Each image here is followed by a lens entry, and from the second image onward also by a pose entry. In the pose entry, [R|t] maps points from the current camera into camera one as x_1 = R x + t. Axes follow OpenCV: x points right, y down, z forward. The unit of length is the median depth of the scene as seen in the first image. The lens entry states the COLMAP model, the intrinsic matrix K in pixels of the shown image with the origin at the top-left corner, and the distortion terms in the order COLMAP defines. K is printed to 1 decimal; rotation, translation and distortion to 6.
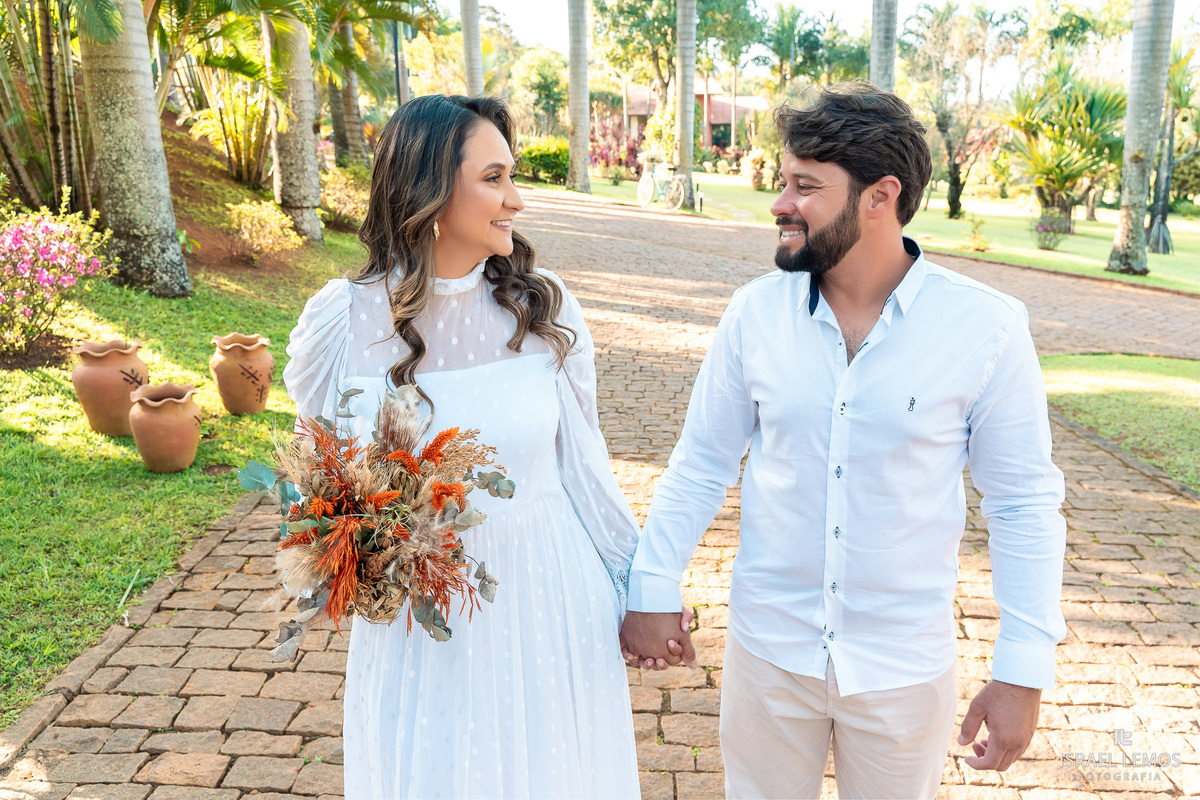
lens RADIAL K [[953.8, 0, 600.0], [0, 953.8, 400.0], [0, 0, 1]] dist [0.001396, -0.008332]
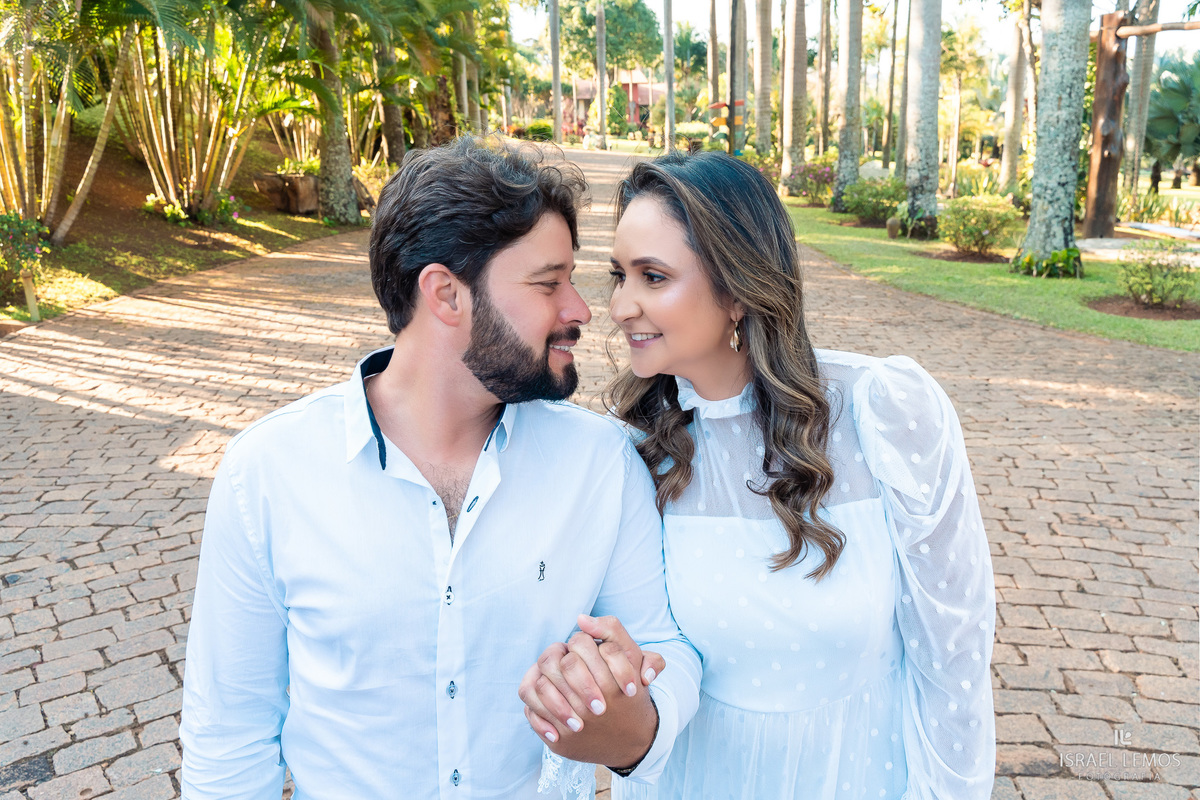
lens RADIAL K [[953.4, 0, 597.5], [0, 953.4, 402.0], [0, 0, 1]] dist [-0.001061, -0.007200]
pose [[0.998726, -0.020848, 0.045951, -0.091653], [0.019628, 0.999447, 0.026844, 0.705769], [-0.046485, -0.025908, 0.998583, -2.694479]]
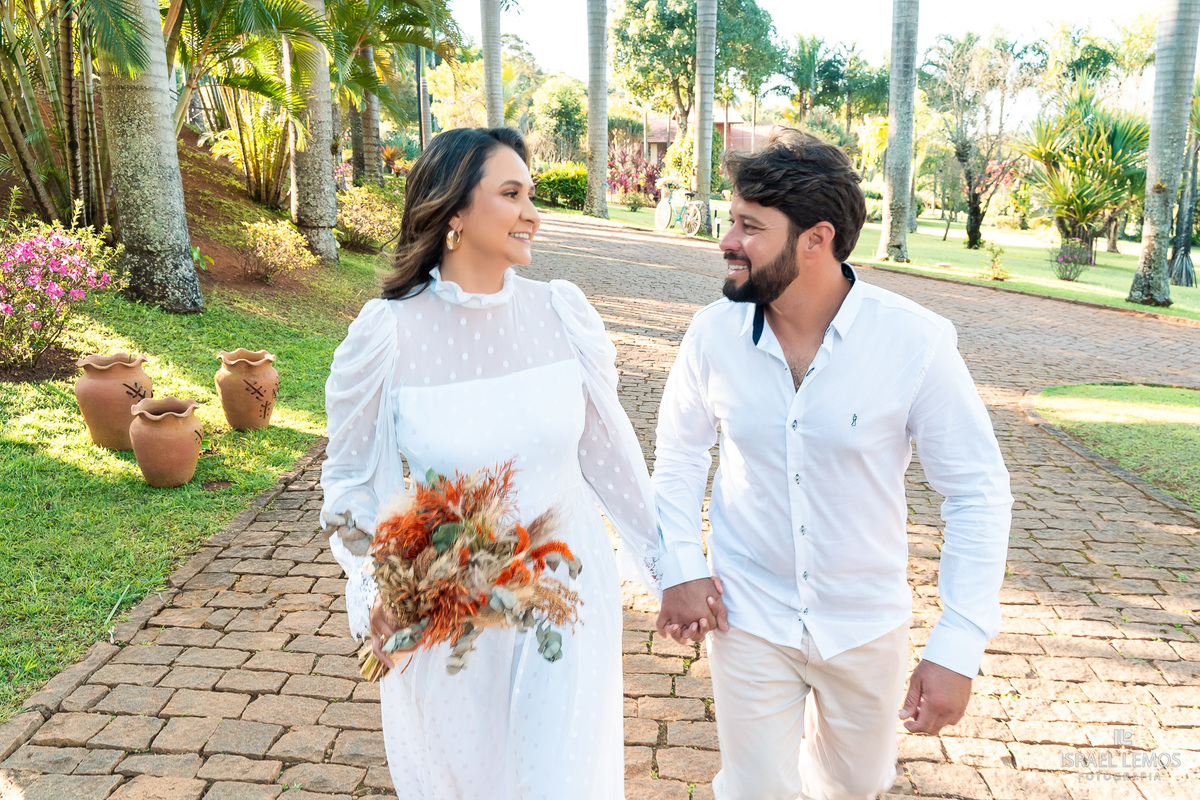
lens RADIAL K [[953.4, 0, 597.5], [0, 953.4, 402.0], [0, 0, 1]] dist [-0.001061, -0.007200]
pose [[0.999677, 0.015749, -0.019928, 0.004094], [-0.016239, 0.999564, -0.024669, 0.001833], [0.019531, 0.024985, 0.999497, 0.007878]]
